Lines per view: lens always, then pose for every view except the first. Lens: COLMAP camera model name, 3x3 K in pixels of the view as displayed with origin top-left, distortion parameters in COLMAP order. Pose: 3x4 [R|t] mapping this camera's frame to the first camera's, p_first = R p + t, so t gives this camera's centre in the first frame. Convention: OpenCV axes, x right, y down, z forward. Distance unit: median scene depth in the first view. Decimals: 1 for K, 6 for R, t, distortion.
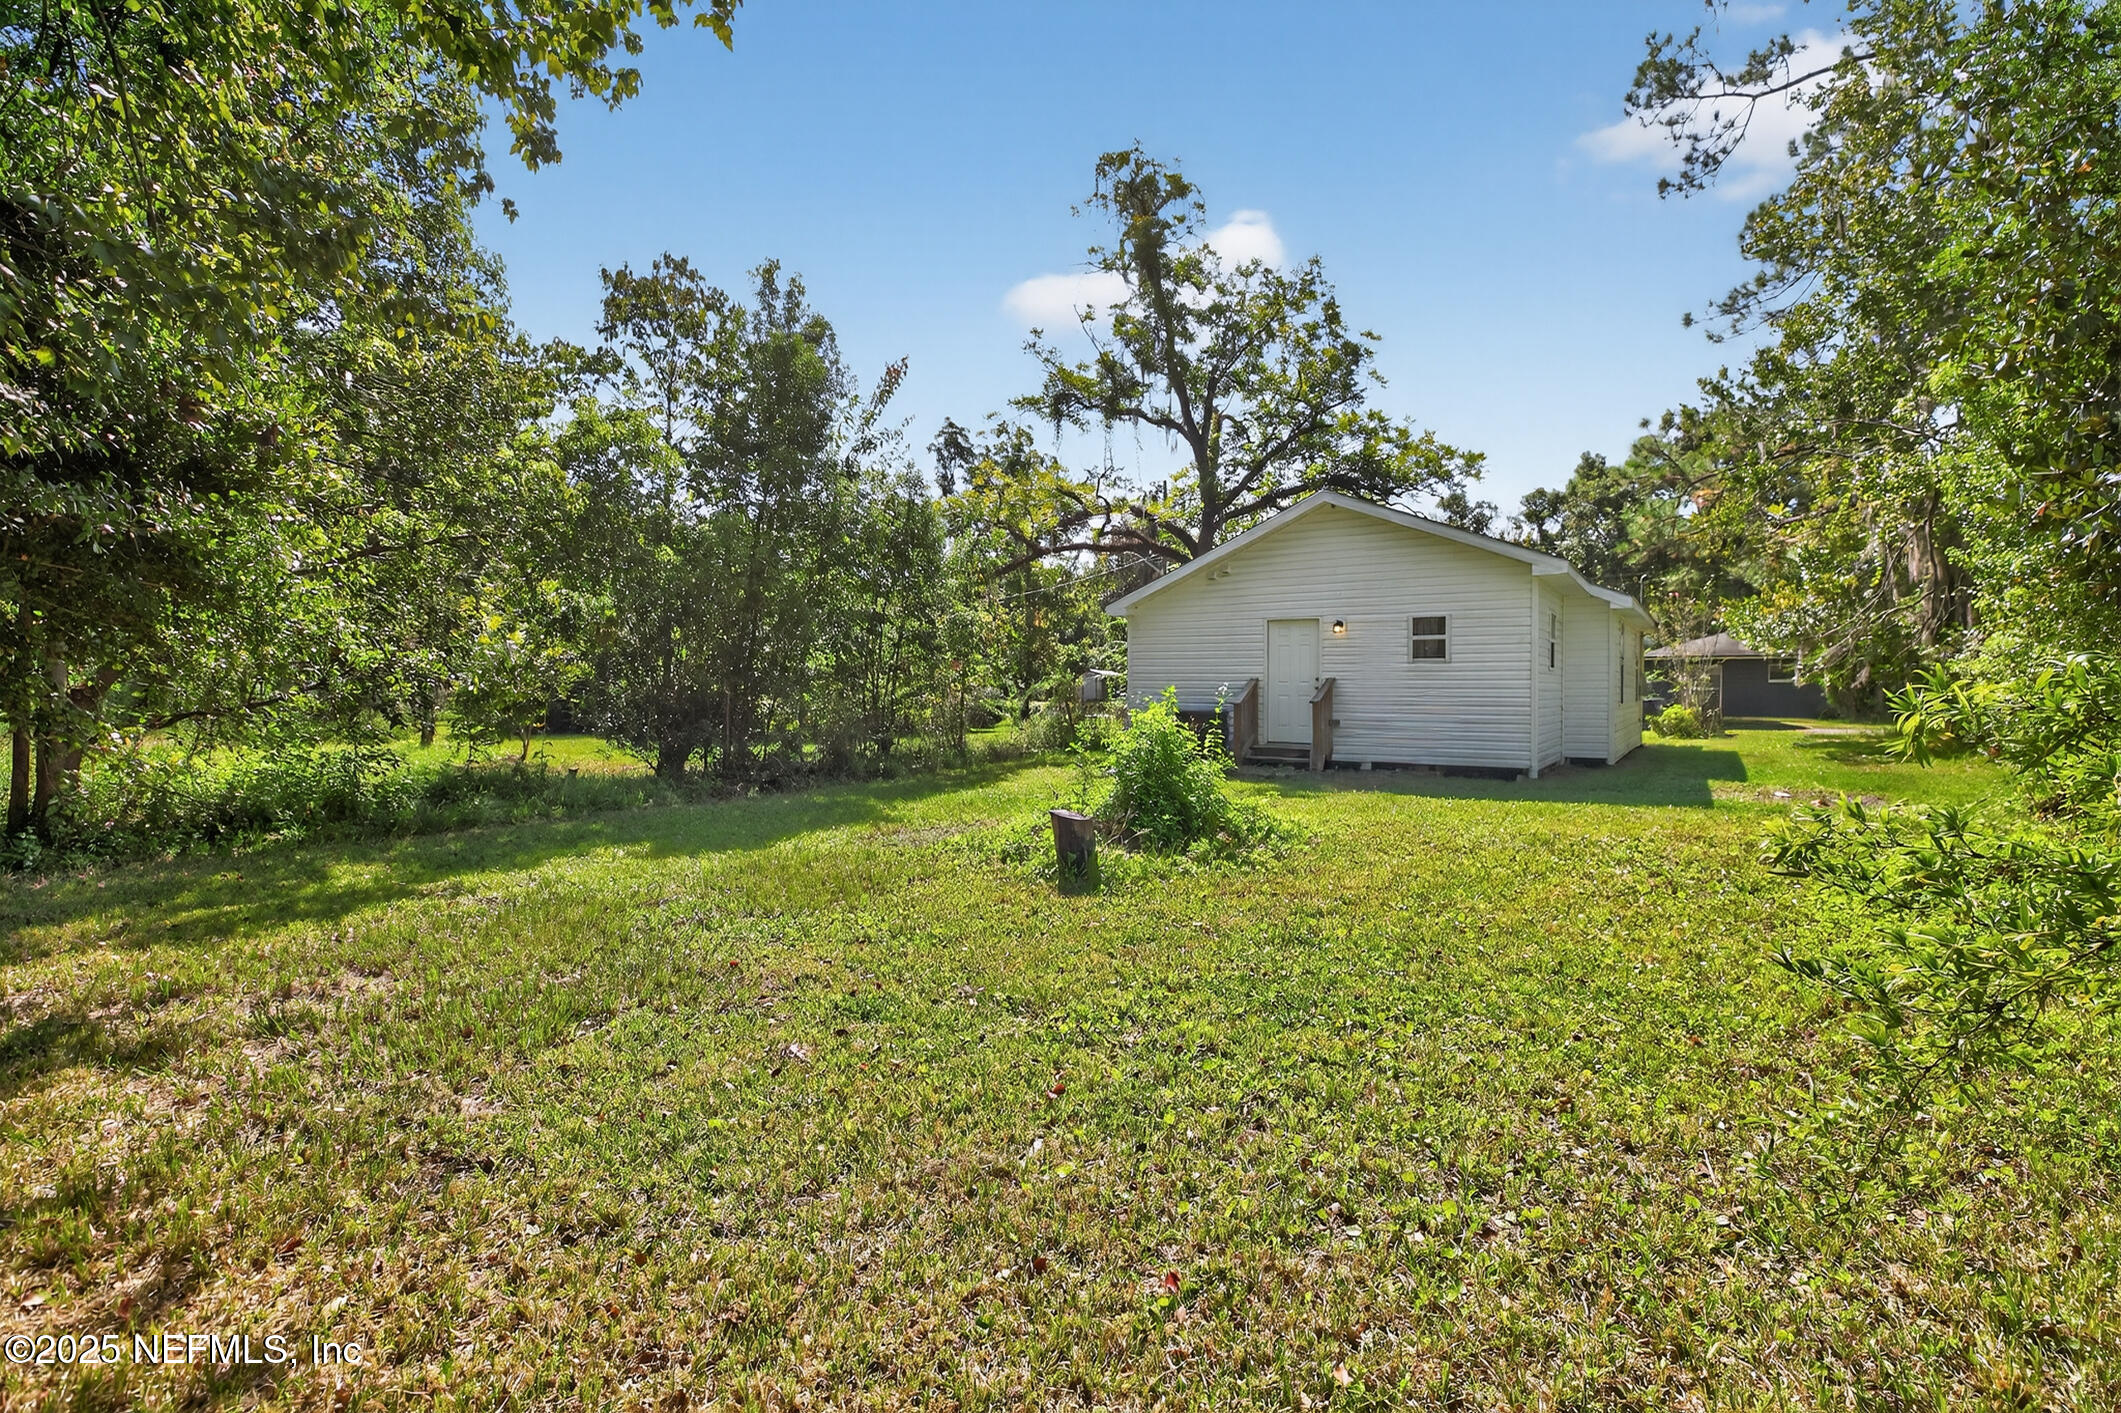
lens RADIAL K [[968.3, 0, 1076.0], [0, 968.3, 698.1], [0, 0, 1]] dist [-0.007639, 0.000780]
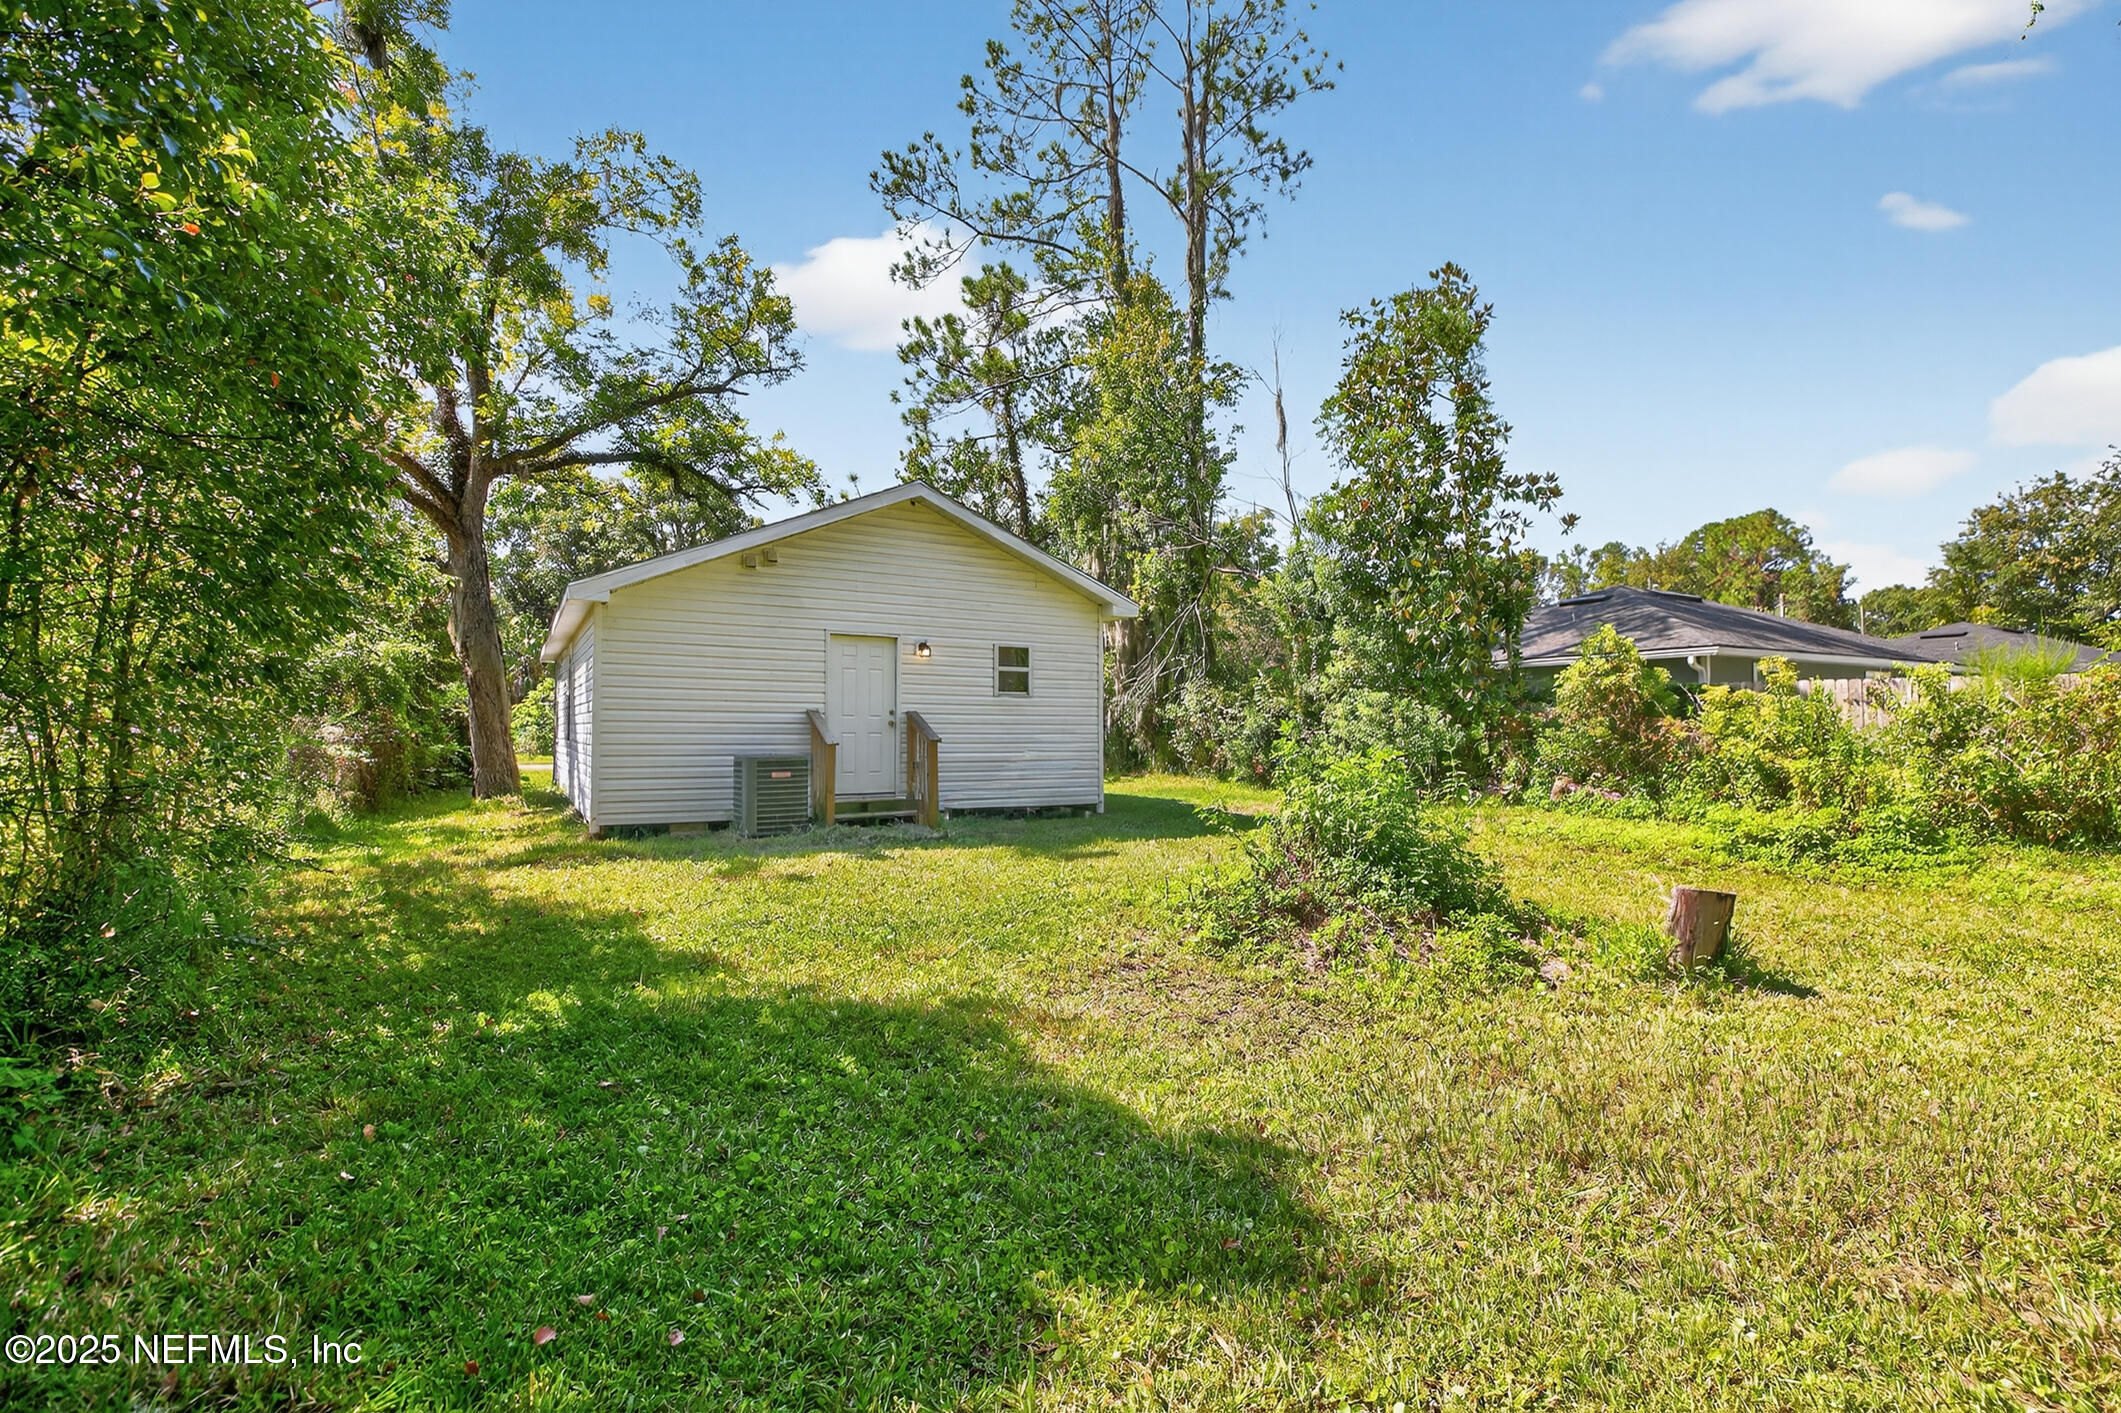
lens RADIAL K [[968.3, 0, 1076.7], [0, 968.3, 704.5], [0, 0, 1]] dist [-0.007639, 0.000780]
pose [[0.415970, 0.025490, 0.909021, -0.306075], [0.009144, 0.999439, -0.032210, 0.000909], [-0.909332, 0.021710, 0.415504, 0.385702]]
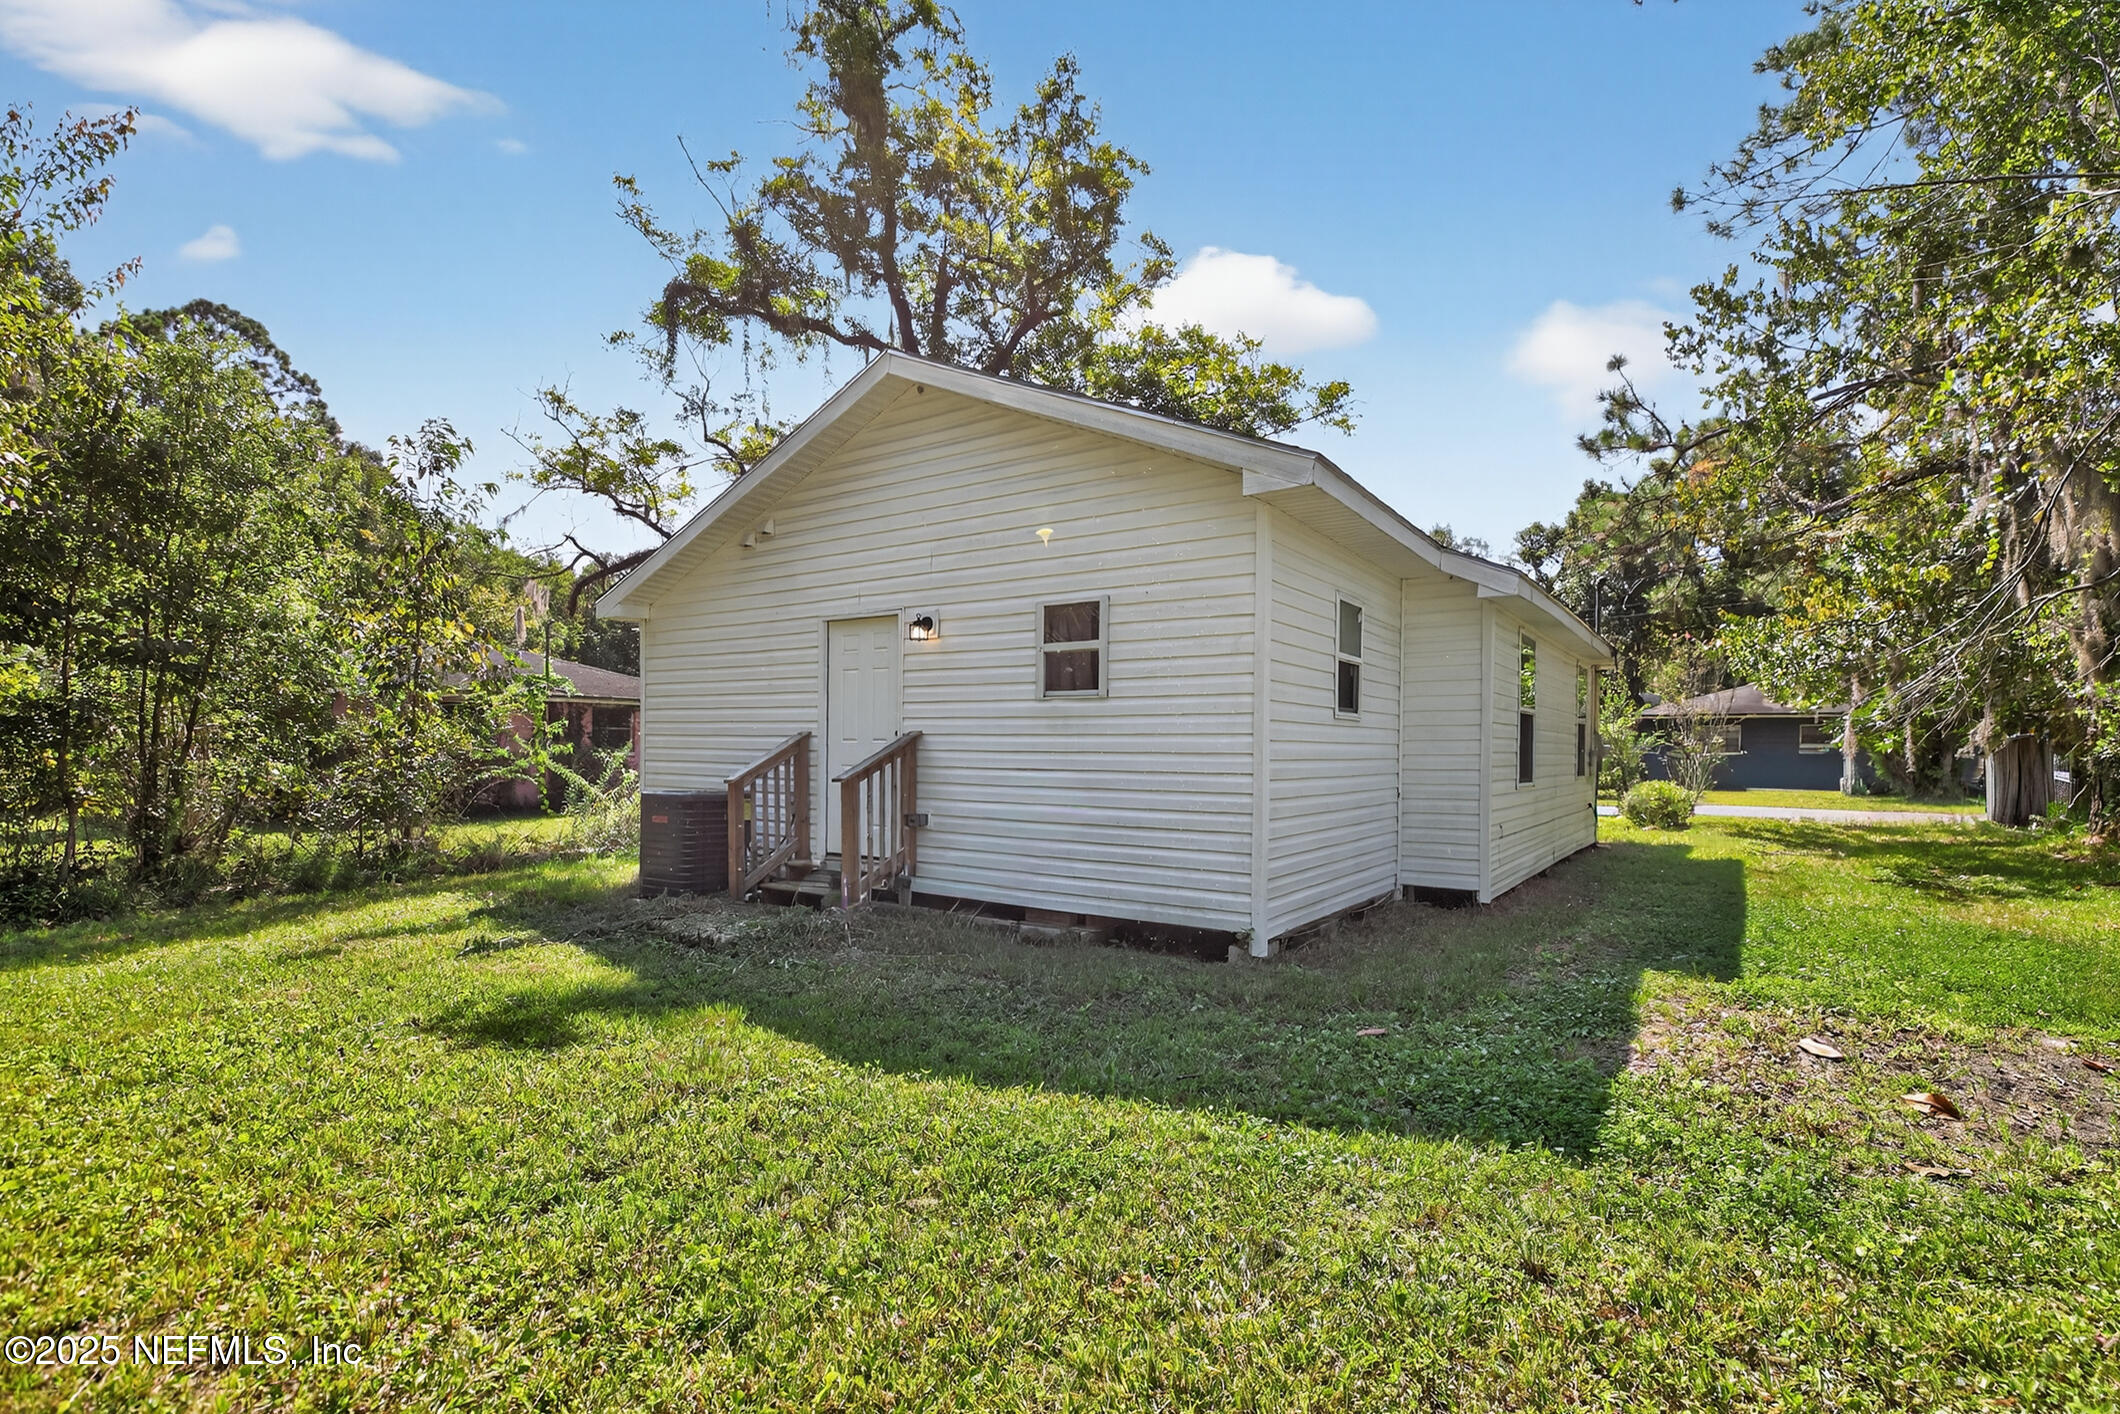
lens RADIAL K [[967.8, 0, 1094.4], [0, 967.8, 762.6], [0, 0, 1]] dist [-0.007639, 0.000780]
pose [[0.999924, 0.006447, -0.010476, 0.261332], [-0.006418, 0.999975, 0.002814, -0.004688], [0.010494, -0.002747, 0.999941, 0.358890]]
